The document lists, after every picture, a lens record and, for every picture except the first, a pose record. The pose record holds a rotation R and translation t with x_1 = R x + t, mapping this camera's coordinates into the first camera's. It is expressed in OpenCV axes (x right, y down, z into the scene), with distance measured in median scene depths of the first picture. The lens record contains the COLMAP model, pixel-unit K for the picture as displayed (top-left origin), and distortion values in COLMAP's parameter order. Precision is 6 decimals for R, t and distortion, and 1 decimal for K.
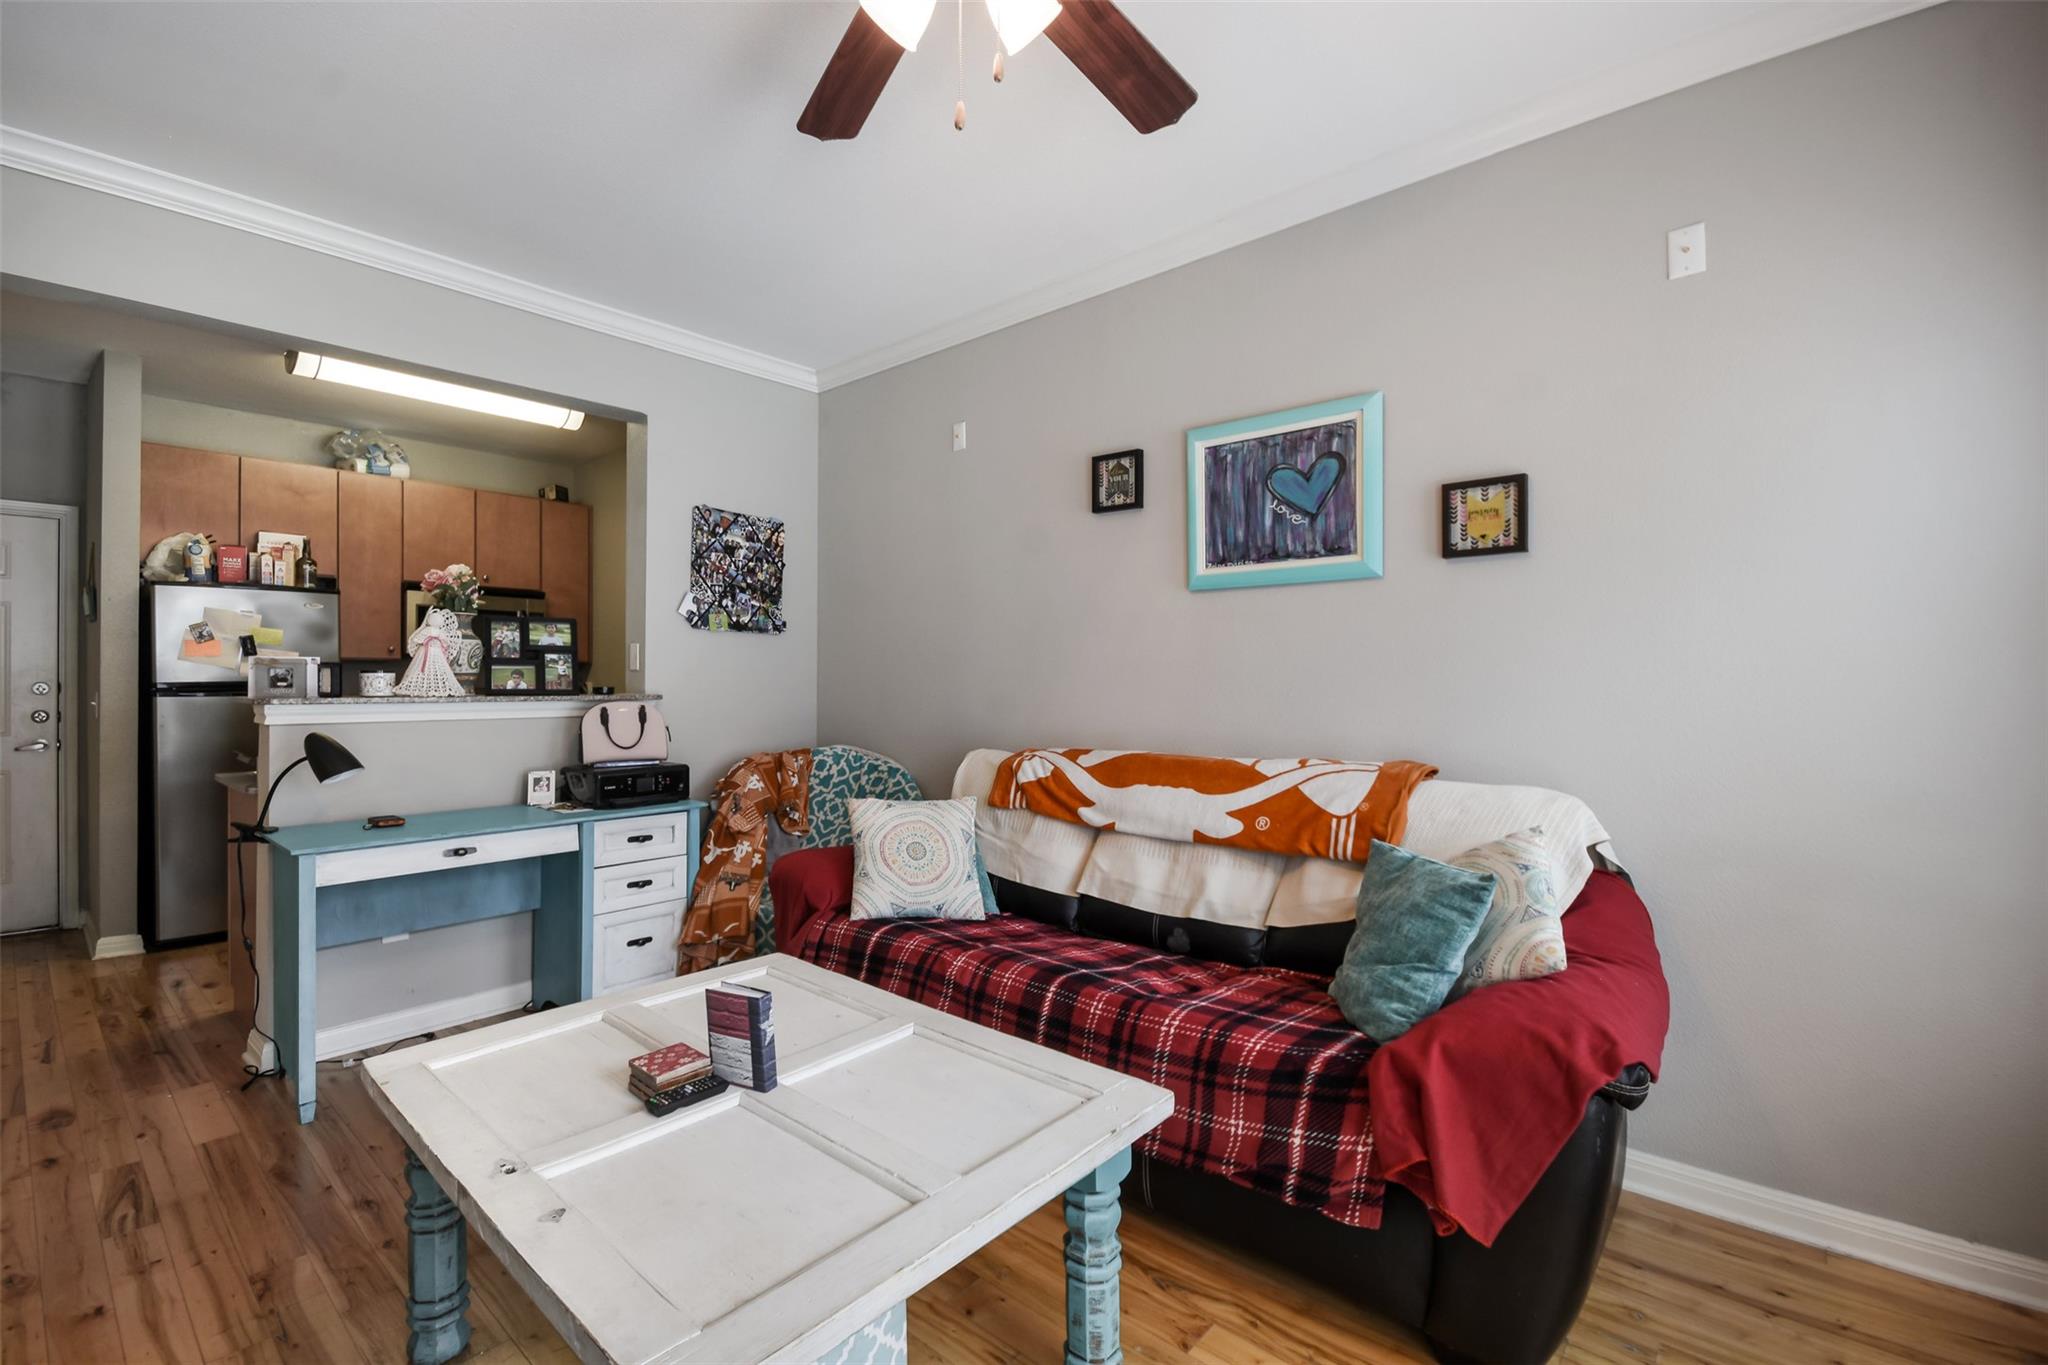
lens RADIAL K [[924.1, 0, 1032.9], [0, 924.1, 677.3], [0, 0, 1]] dist [0.007991, -0.001041]
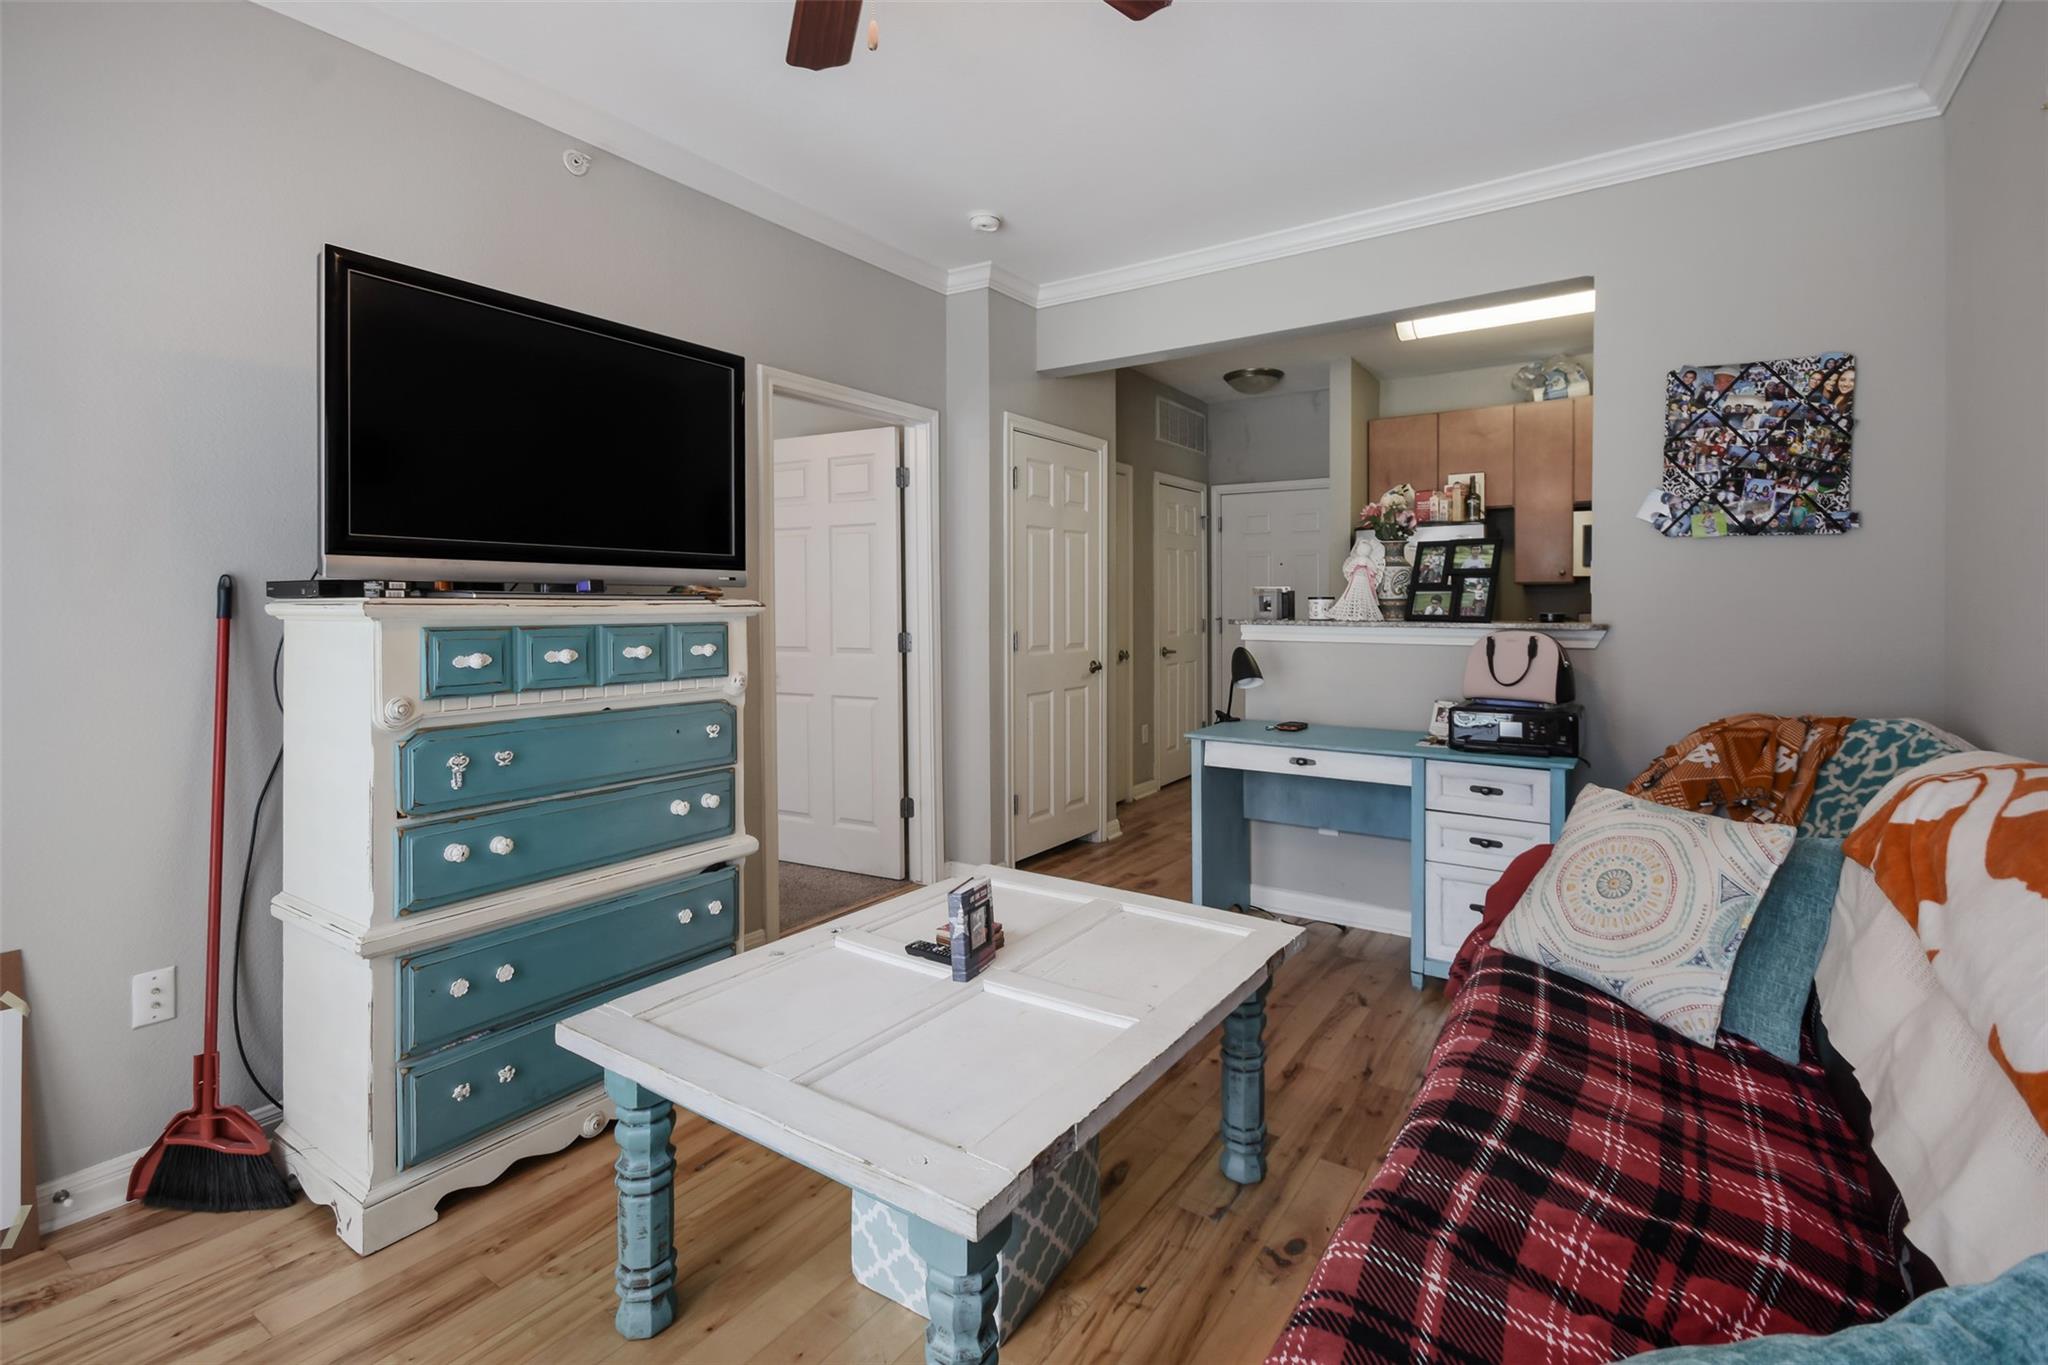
lens RADIAL K [[924.1, 0, 955.9], [0, 924.1, 607.4], [0, 0, 1]] dist [0.007991, -0.001041]
pose [[0.084249, 0.005646, -0.996429, 0.364554], [0.004877, 0.999970, 0.006078, -0.003551], [0.996433, -0.005372, 0.084218, 0.402741]]
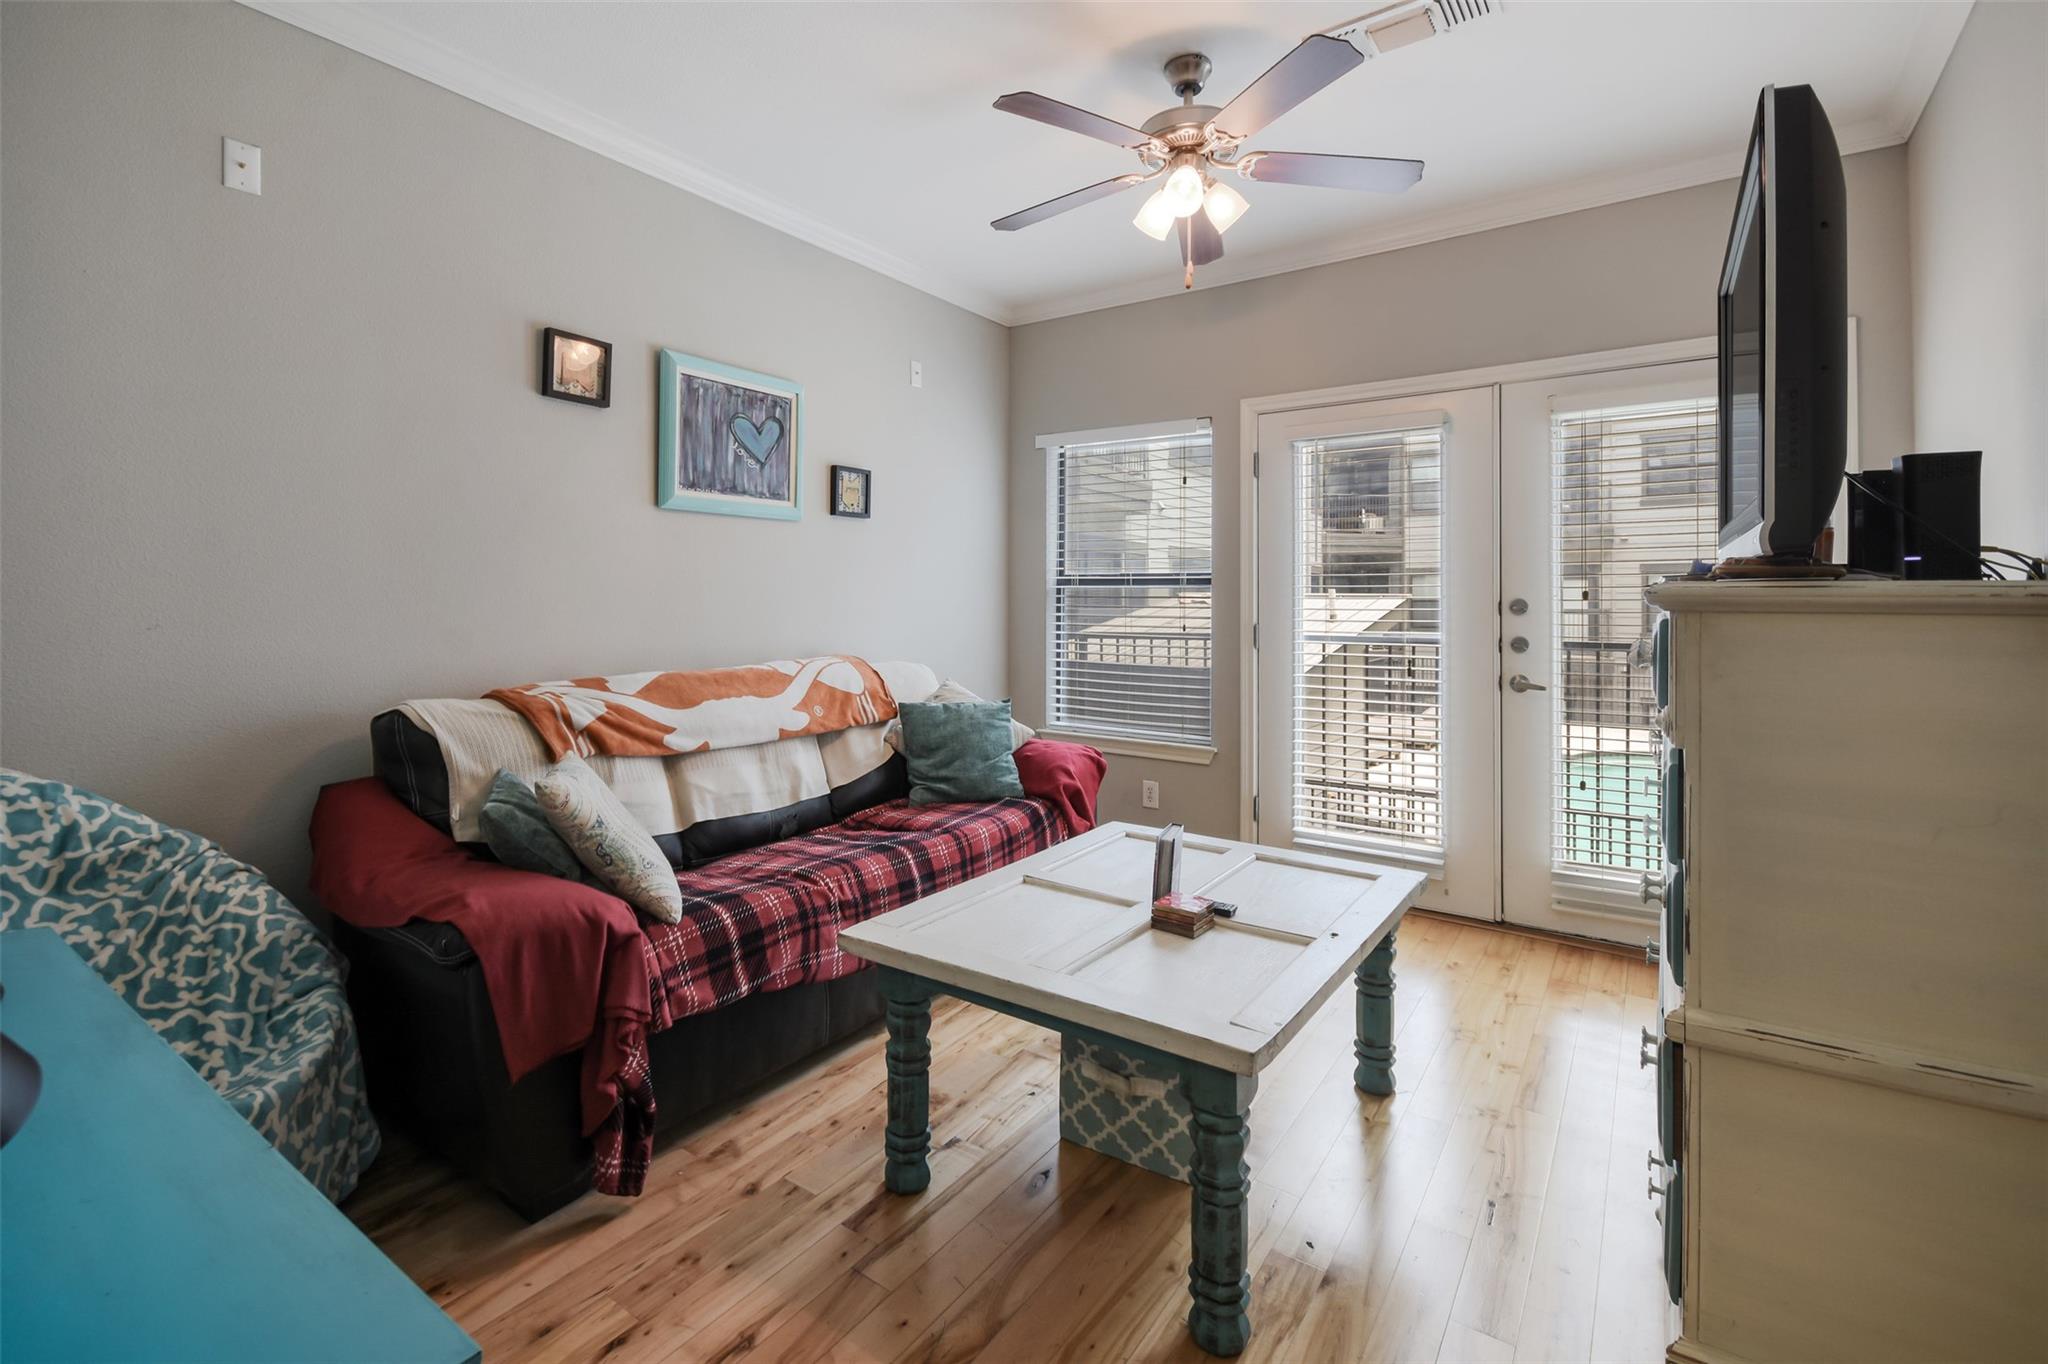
lens RADIAL K [[924.1, 0, 985.6], [0, 924.1, 595.3], [0, 0, 1]] dist [0.007991, -0.001041]
pose [[-0.096853, 0.005285, 0.995285, -0.690836], [-0.003606, 0.999977, -0.005661, 0.004104], [-0.995292, -0.004137, -0.096831, 0.600027]]
